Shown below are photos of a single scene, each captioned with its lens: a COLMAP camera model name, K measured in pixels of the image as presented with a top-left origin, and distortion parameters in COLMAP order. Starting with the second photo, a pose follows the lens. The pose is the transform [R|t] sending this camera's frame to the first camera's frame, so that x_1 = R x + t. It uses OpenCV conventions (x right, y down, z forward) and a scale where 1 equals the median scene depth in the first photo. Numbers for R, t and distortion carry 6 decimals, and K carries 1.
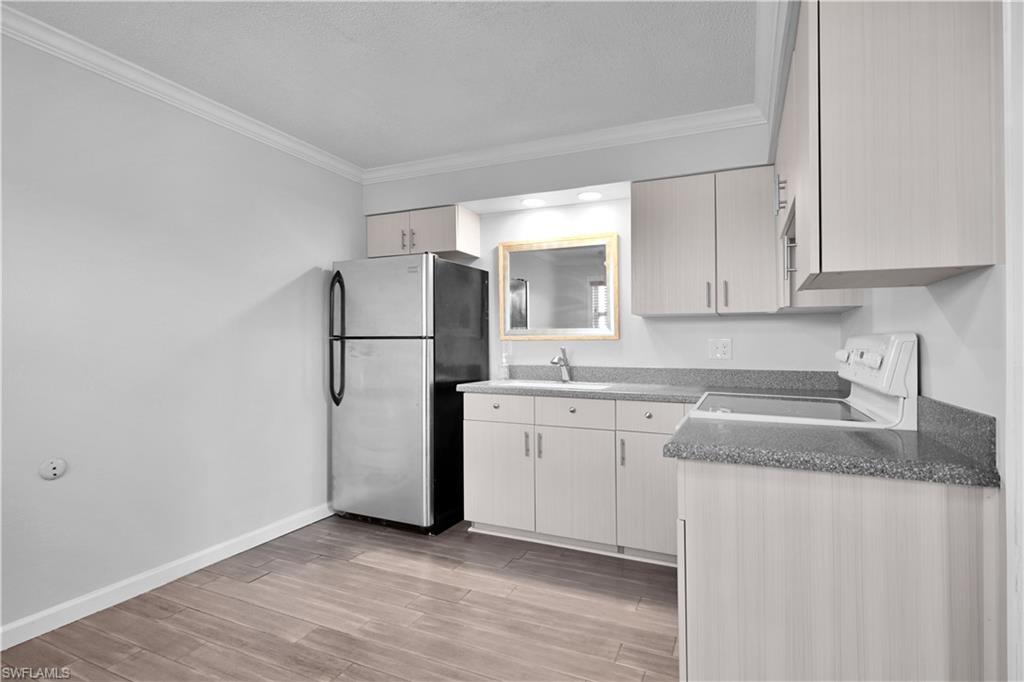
lens RADIAL K [[510.0, 0, 512.0], [0, 510.0, 341.0], [0, 0, 1]] dist [-0.002202, 0.000093]
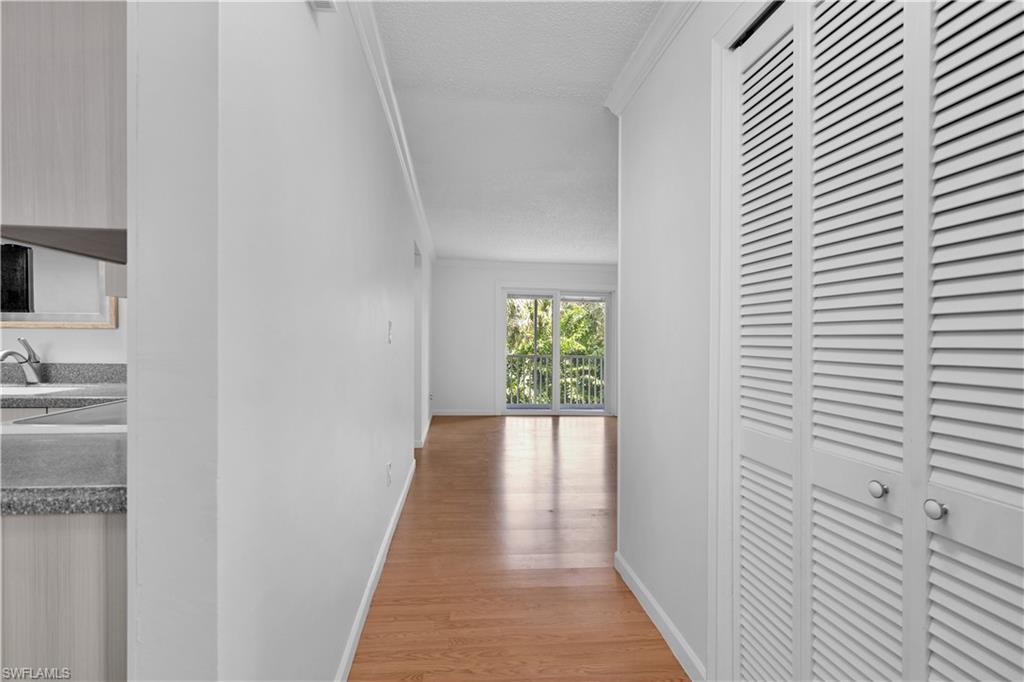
lens RADIAL K [[510.0, 0, 512.0], [0, 510.0, 341.0], [0, 0, 1]] dist [-0.002202, 0.000093]
pose [[0.859996, 0.004574, 0.510279, 0.350684], [-0.009688, 0.999926, 0.007364, 0.005584], [-0.510208, -0.011277, 0.859977, 0.015711]]
